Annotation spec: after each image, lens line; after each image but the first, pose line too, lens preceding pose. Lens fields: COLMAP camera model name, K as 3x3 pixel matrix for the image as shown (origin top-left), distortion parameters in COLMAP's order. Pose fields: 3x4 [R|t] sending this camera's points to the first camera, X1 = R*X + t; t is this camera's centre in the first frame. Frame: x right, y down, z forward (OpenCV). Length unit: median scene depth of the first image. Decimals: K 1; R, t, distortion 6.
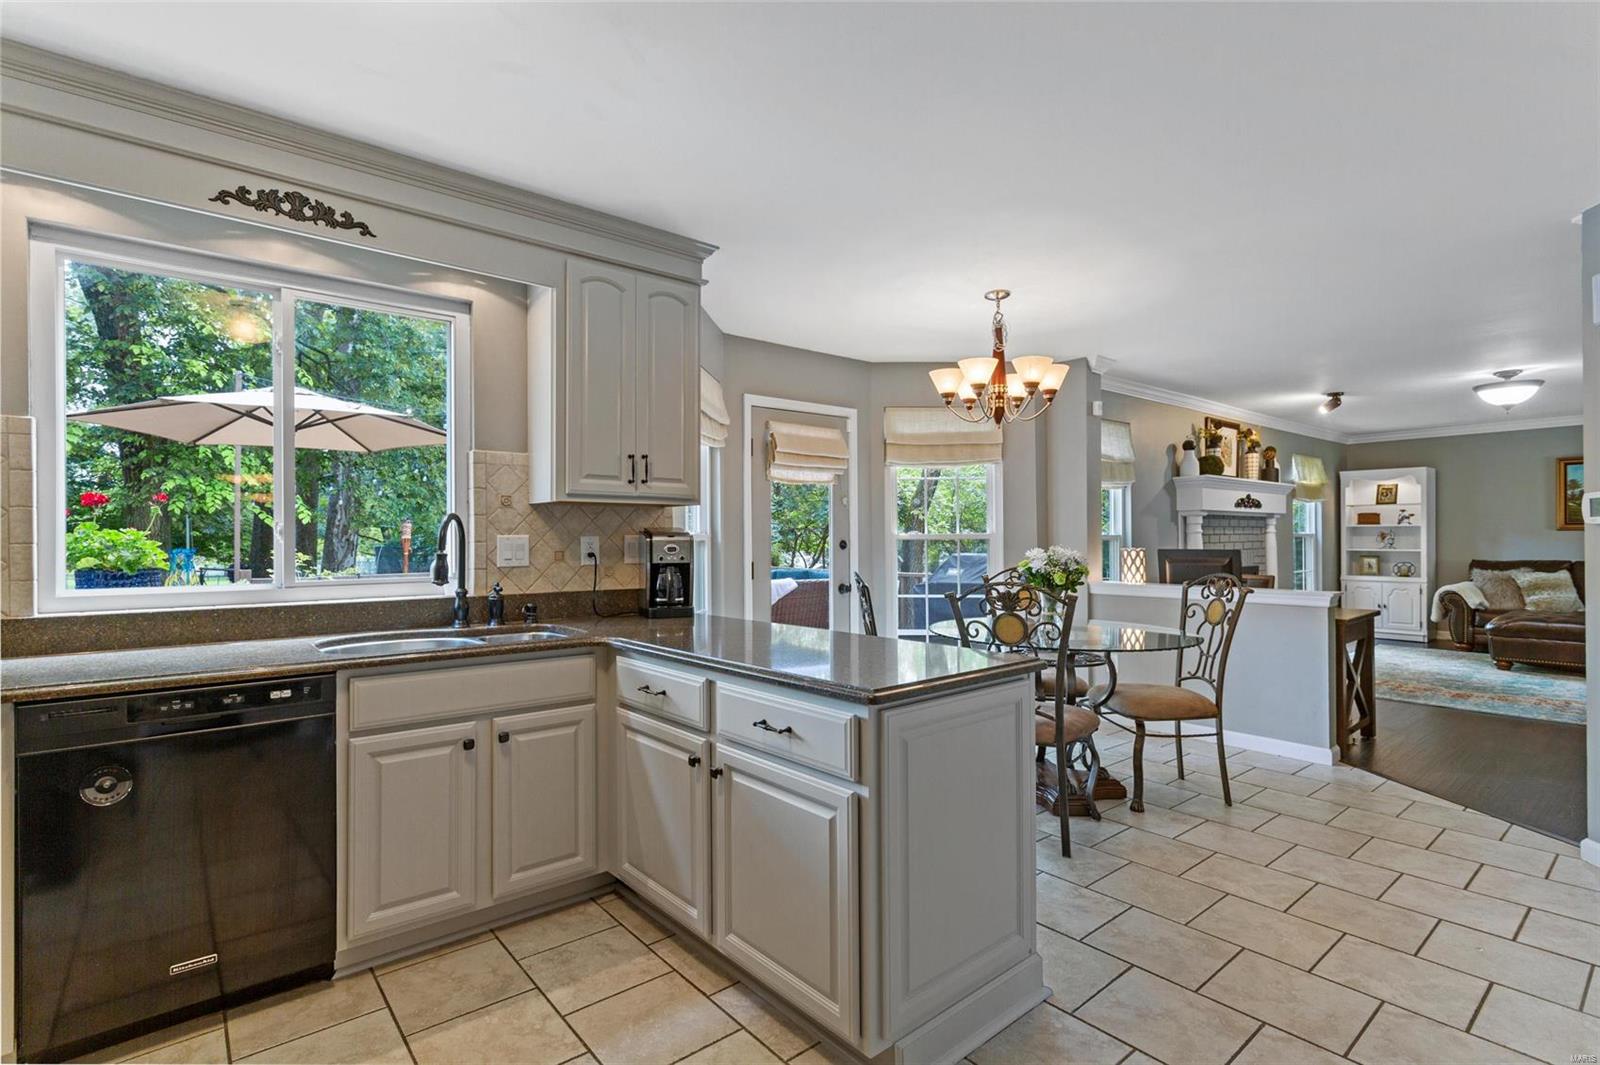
lens RADIAL K [[753.0, 0, 803.3], [0, 753.0, 536.1], [0, 0, 1]] dist [0.003860, 0.000139]
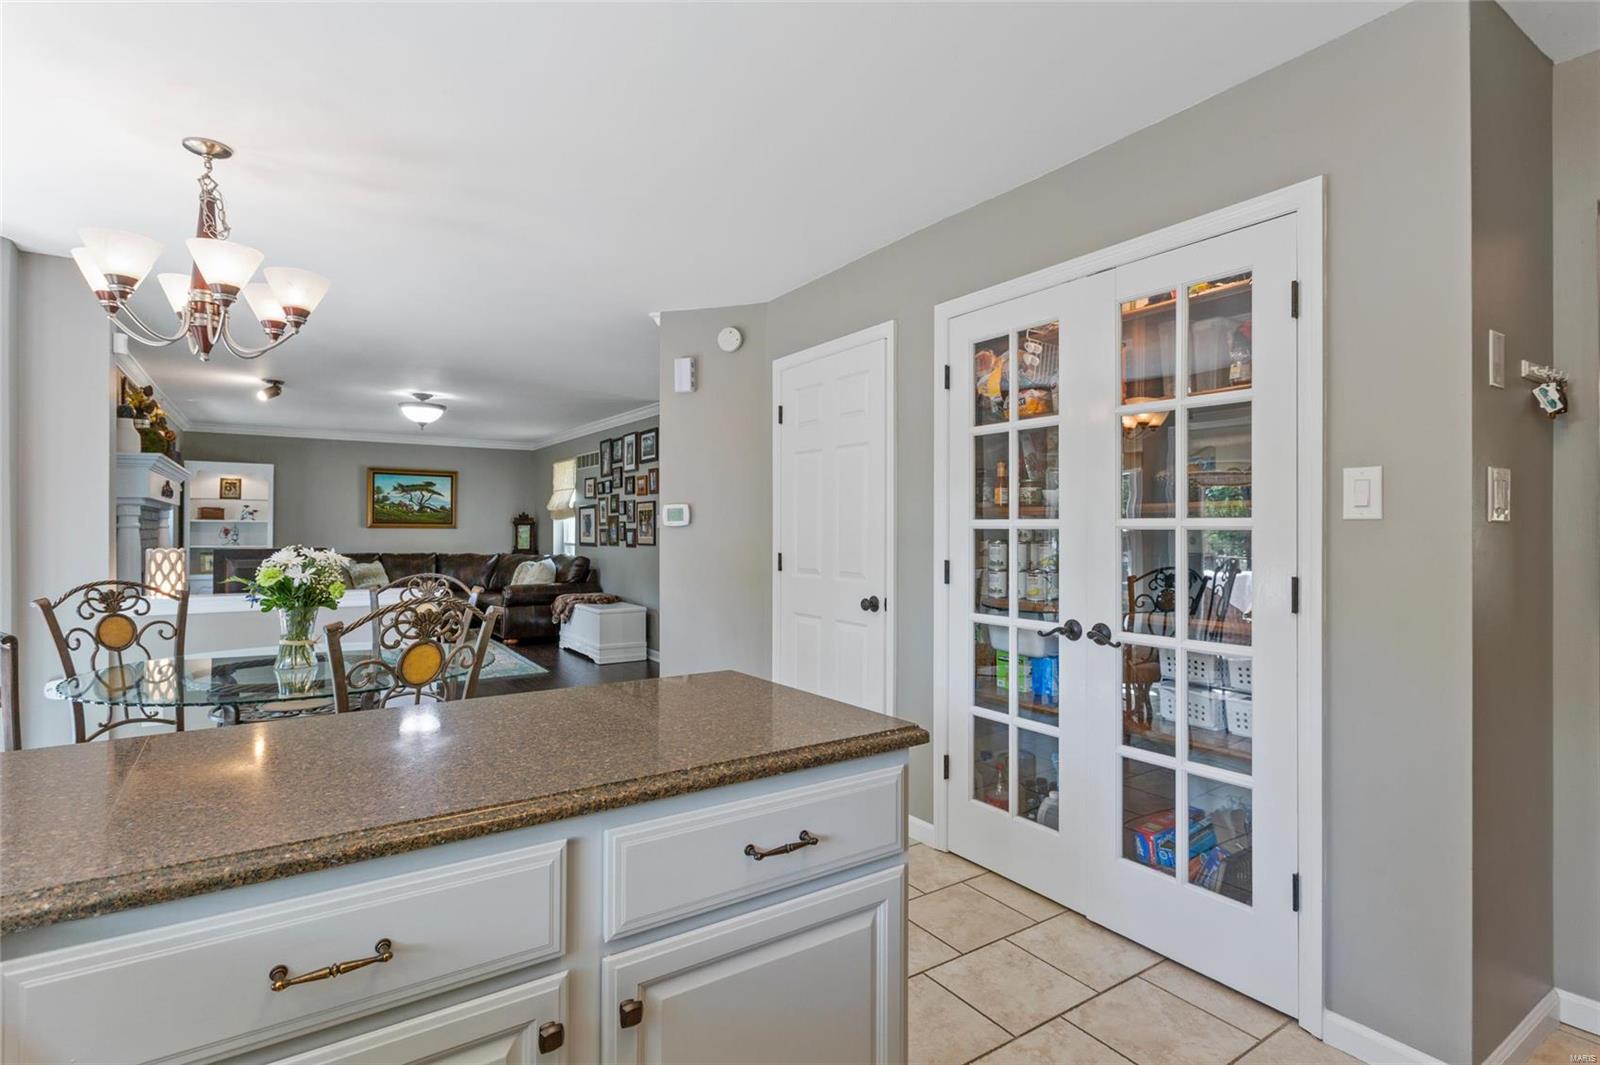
lens RADIAL K [[779.9, 0, 782.4], [0, 779.9, 527.5], [0, 0, 1]] dist [0.001359, 0.000187]
pose [[0.115624, 0.009476, 0.993248, -0.188359], [-0.004674, 0.999949, -0.008995, -0.000189], [-0.993282, -0.003602, 0.115663, 0.258548]]
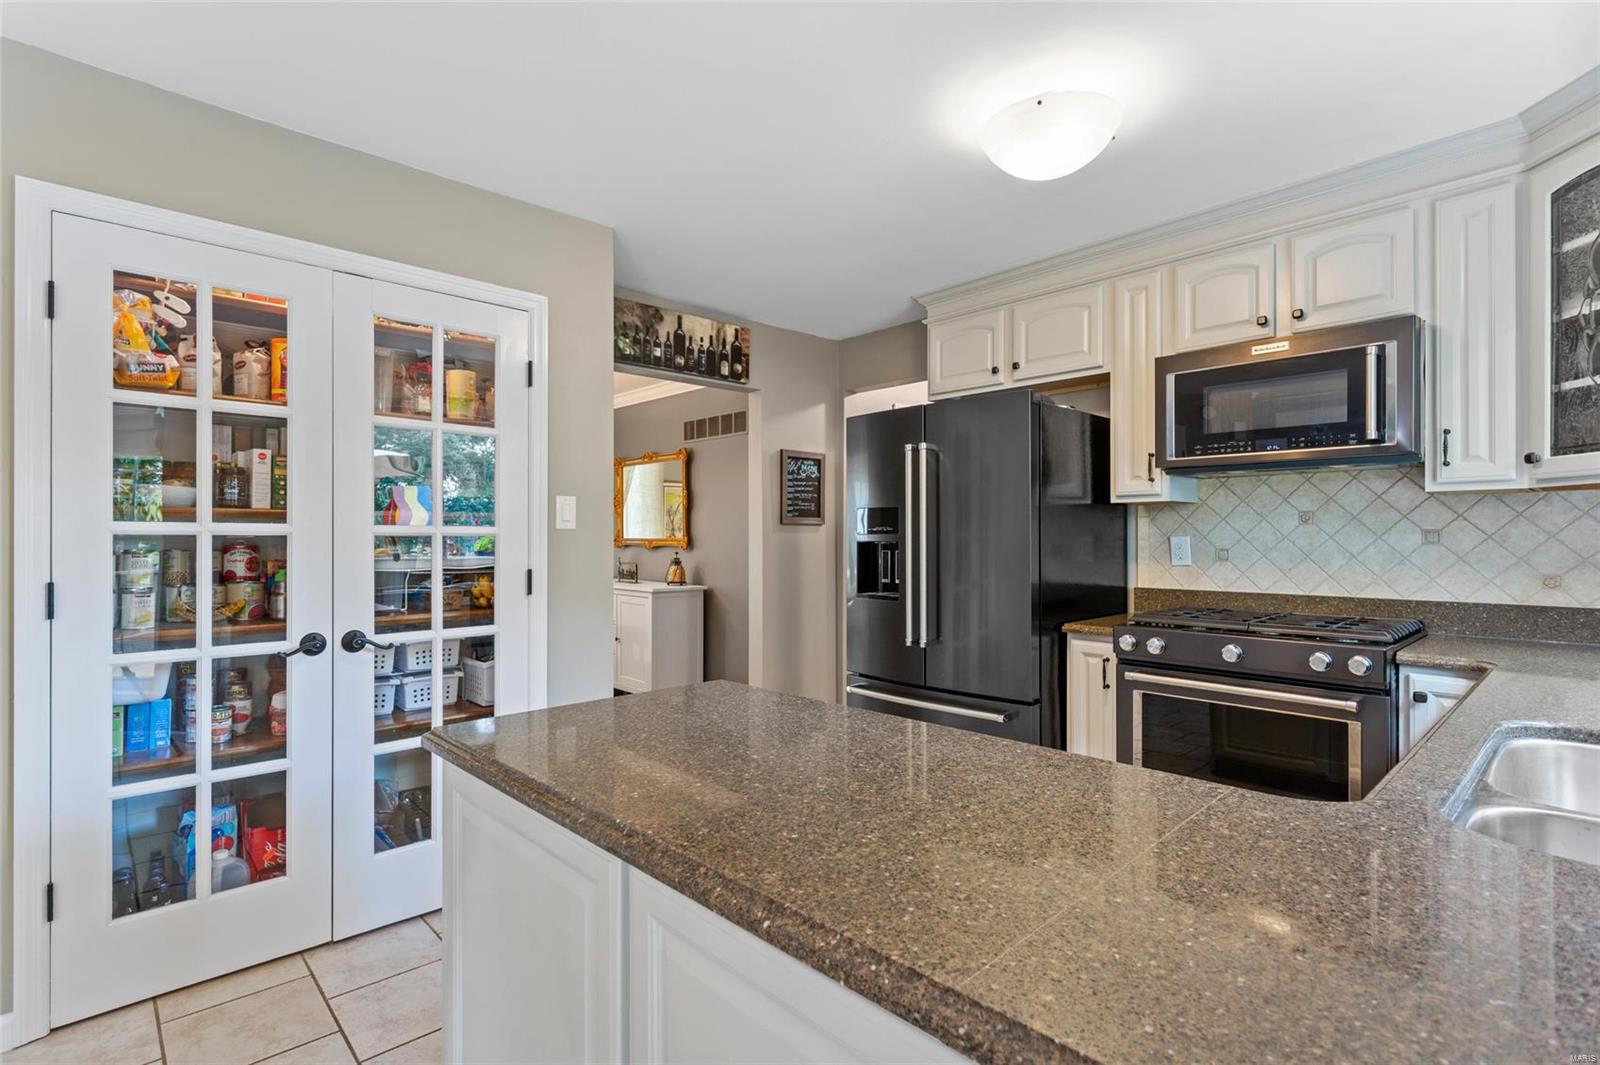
lens RADIAL K [[766.6, 0, 800.0], [0, 766.6, 532.5], [0, 0, 1]] dist [0.000584, 0.000096]
pose [[-0.998128, 0.006401, -0.060821, 0.008561], [0.006928, 0.999940, -0.008464, -0.000234], [0.060763, -0.008870, -0.998113, 0.521999]]
